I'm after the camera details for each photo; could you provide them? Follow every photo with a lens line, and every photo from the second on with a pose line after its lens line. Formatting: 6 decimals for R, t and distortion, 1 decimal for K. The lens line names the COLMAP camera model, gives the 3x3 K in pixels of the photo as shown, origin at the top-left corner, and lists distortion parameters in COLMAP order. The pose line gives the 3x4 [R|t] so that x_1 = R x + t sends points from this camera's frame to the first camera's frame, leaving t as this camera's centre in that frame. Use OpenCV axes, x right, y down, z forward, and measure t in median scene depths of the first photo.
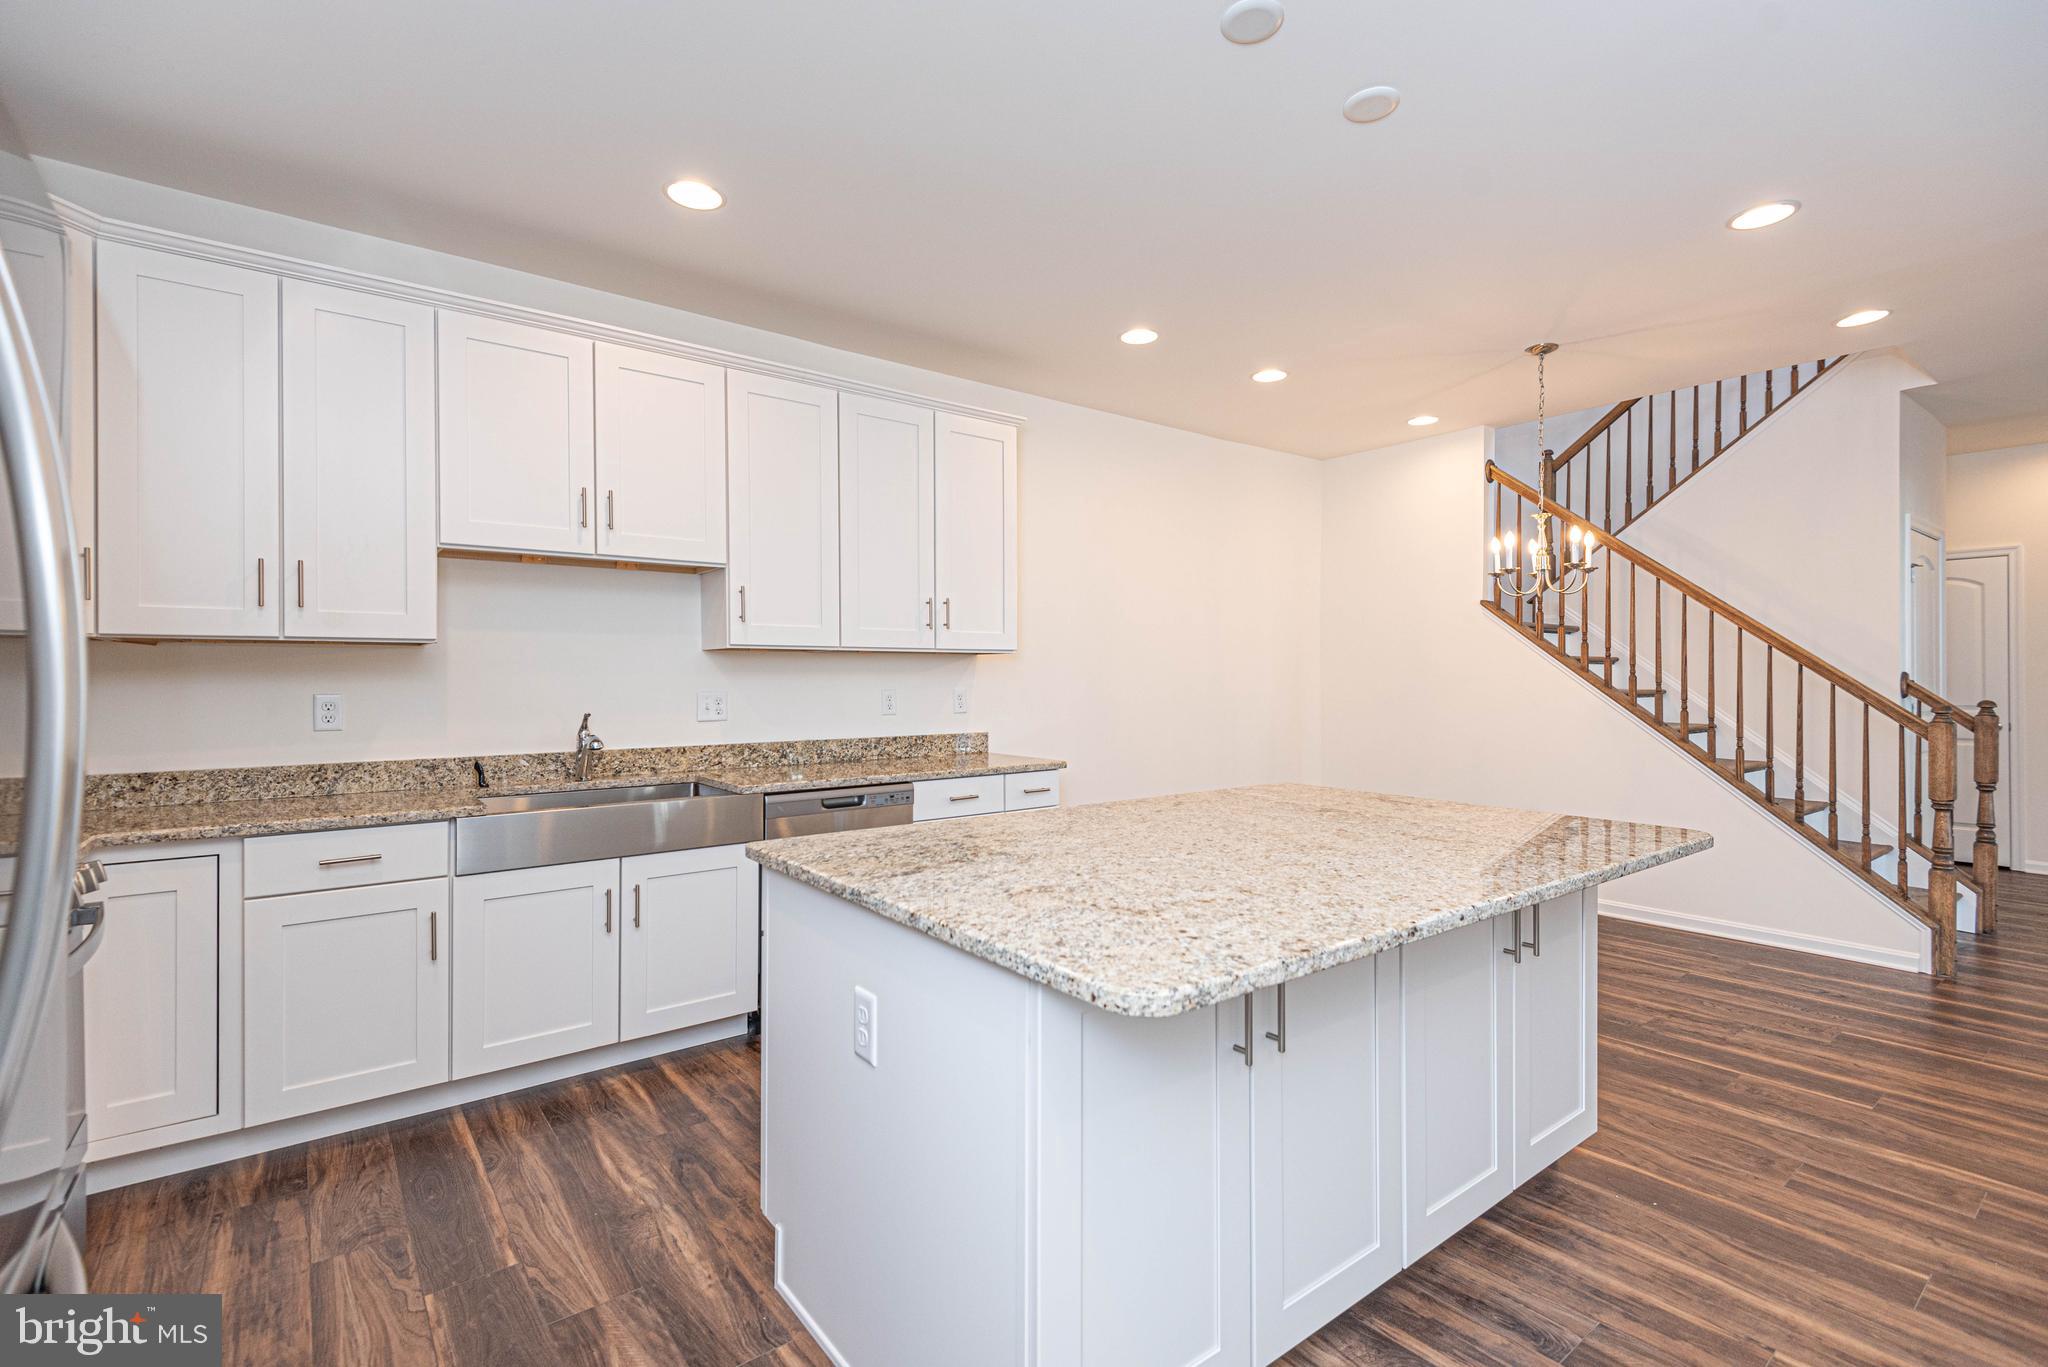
lens RADIAL K [[930.8, 0, 1027.1], [0, 930.8, 655.6], [0, 0, 1]] dist [0.023355, -0.011686]
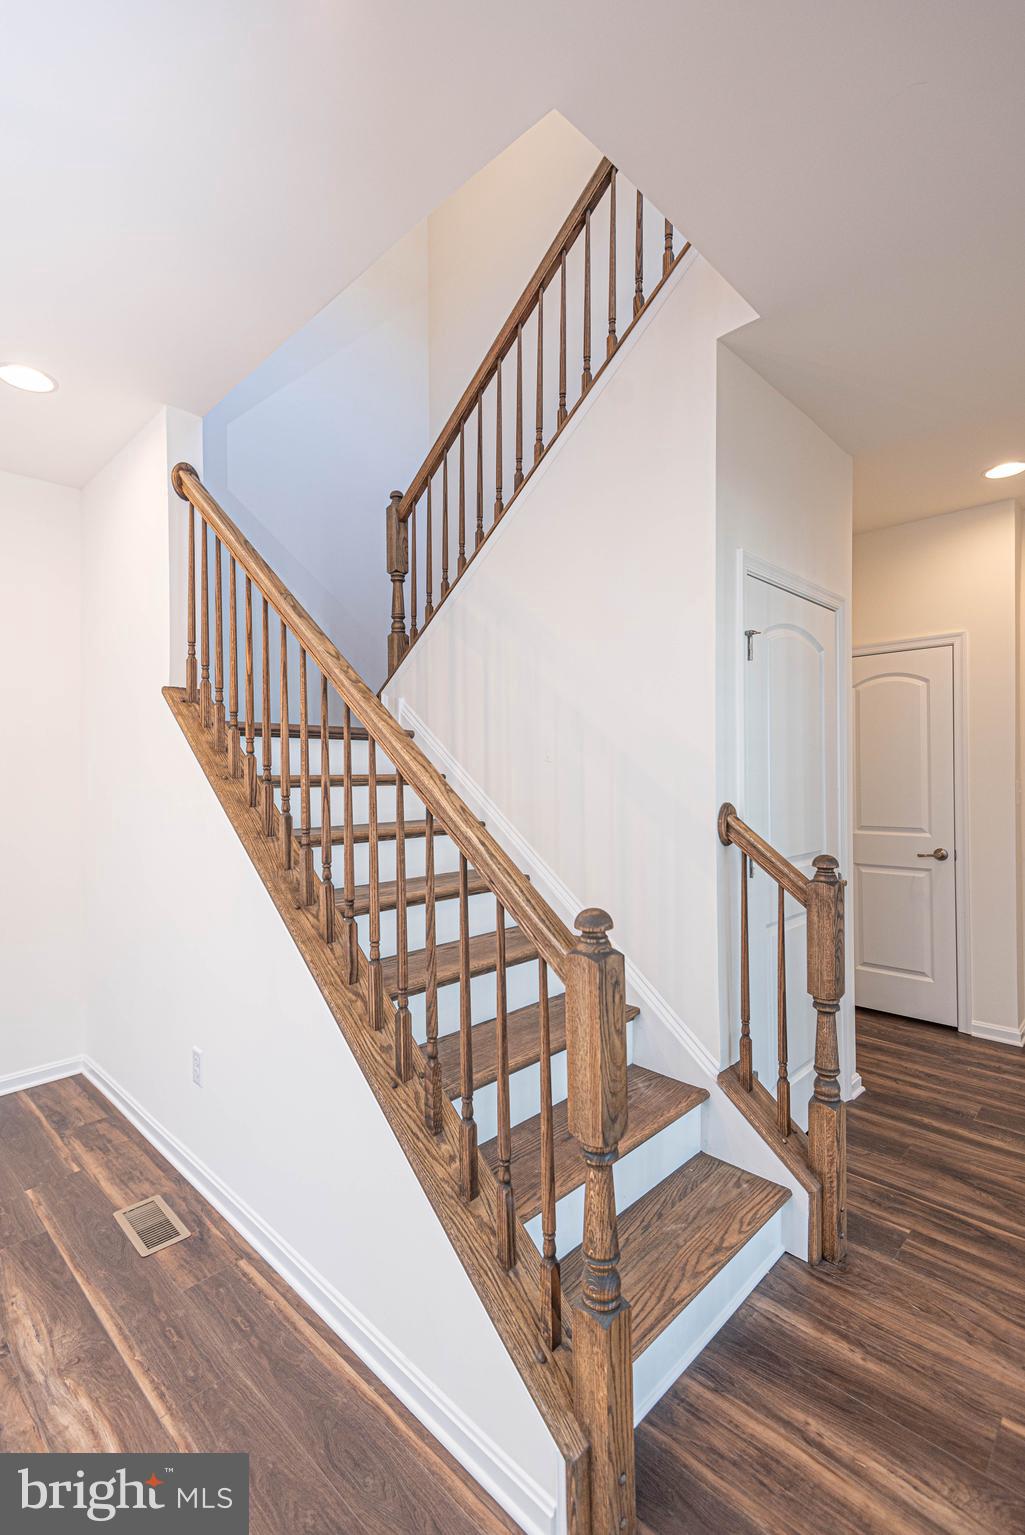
lens RADIAL K [[697.6, 0, 490.8], [0, 697.6, 758.6], [0, 0, 1]] dist [0.023355, -0.011686]
pose [[0.992428, -0.002294, 0.122804, 0.974250], [0.001759, 0.999988, 0.004466, -0.019709], [-0.122812, -0.004216, 0.992421, 0.761891]]
